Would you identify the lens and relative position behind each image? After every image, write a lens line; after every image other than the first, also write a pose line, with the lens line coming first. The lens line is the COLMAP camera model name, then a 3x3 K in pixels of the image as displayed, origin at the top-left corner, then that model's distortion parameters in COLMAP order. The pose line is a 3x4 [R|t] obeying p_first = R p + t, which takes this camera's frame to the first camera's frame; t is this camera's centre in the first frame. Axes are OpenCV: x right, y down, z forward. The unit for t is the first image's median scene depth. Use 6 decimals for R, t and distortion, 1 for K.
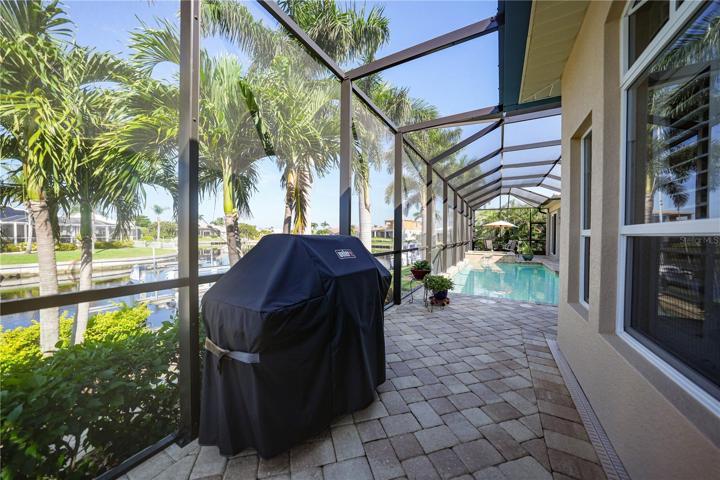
lens RADIAL K [[248.1, 0, 359.7], [0, 248.1, 237.9], [0, 0, 1]] dist [-0.021681, 0.002611]
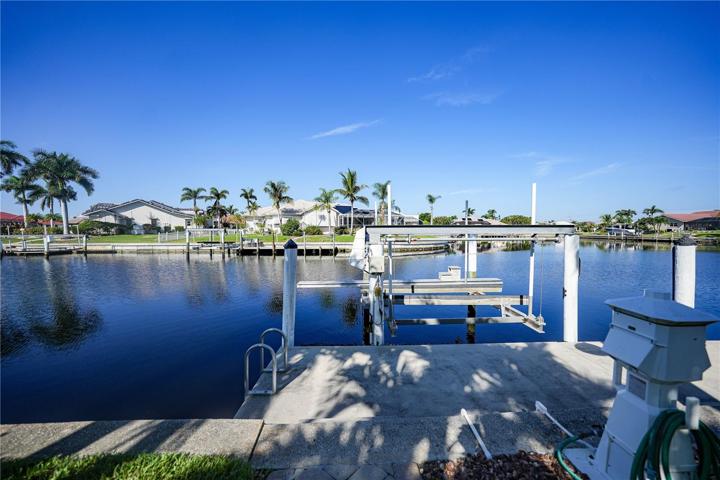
lens RADIAL K [[248.1, 0, 361.9], [0, 248.1, 241.0], [0, 0, 1]] dist [-0.021681, 0.002611]
pose [[0.542041, 0.028732, -0.839860, -0.038572], [-0.005423, 0.999514, 0.030693, 0.014379], [0.840334, -0.012082, 0.541934, 0.074950]]
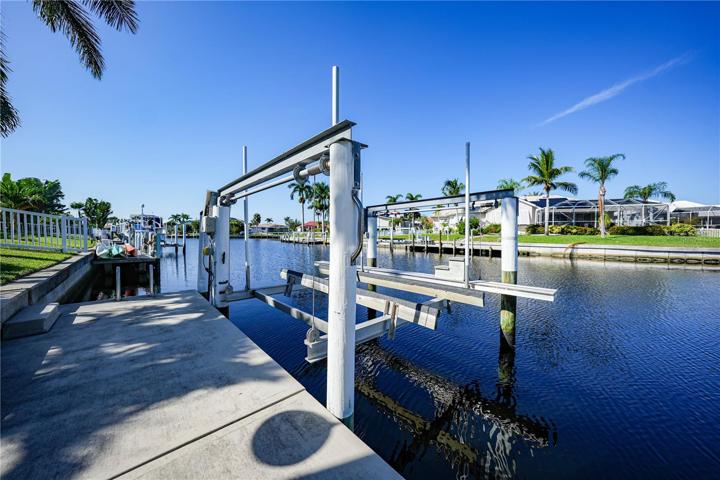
lens RADIAL K [[248.1, 0, 360.5], [0, 248.1, 239.8], [0, 0, 1]] dist [-0.021681, 0.002611]
pose [[-0.262887, 0.015518, -0.964702, -0.037868], [-0.018274, 0.999611, 0.021059, 0.020725], [0.964653, 0.023165, -0.262502, 0.135616]]
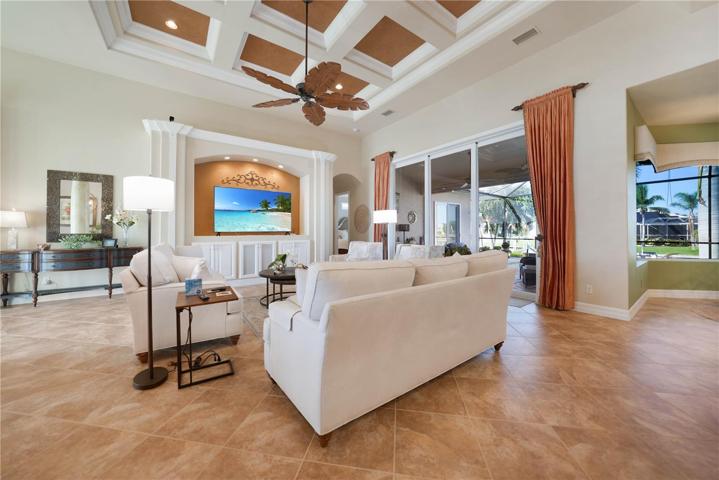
lens RADIAL K [[247.8, 0, 353.4], [0, 247.8, 229.1], [0, 0, 1]] dist [-0.021681, 0.002611]
pose [[-0.440854, -0.009023, -0.897534, 0.162719], [-0.017717, 0.999842, -0.001349, -0.000060], [0.897404, 0.015307, -0.440944, 0.032474]]
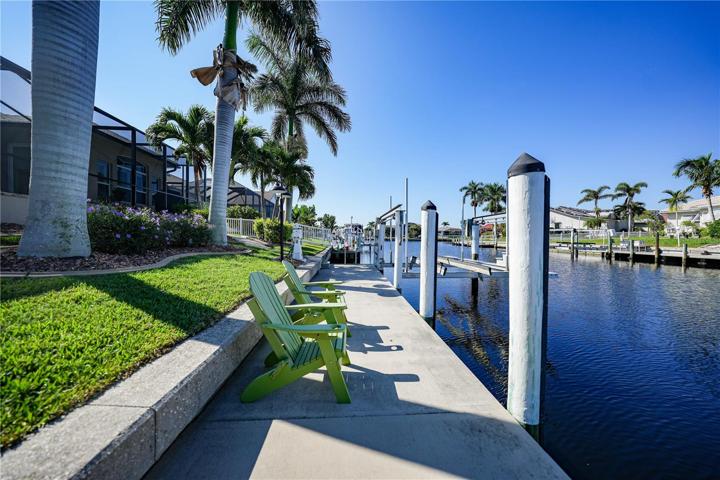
lens RADIAL K [[248.1, 0, 360.0], [0, 248.1, 240.3], [0, 0, 1]] dist [-0.021681, 0.002611]
pose [[-0.818561, -0.000594, -0.574419, -0.010976], [-0.016341, 0.999619, 0.022252, 0.020421], [0.574187, 0.027601, -0.818259, 0.175099]]
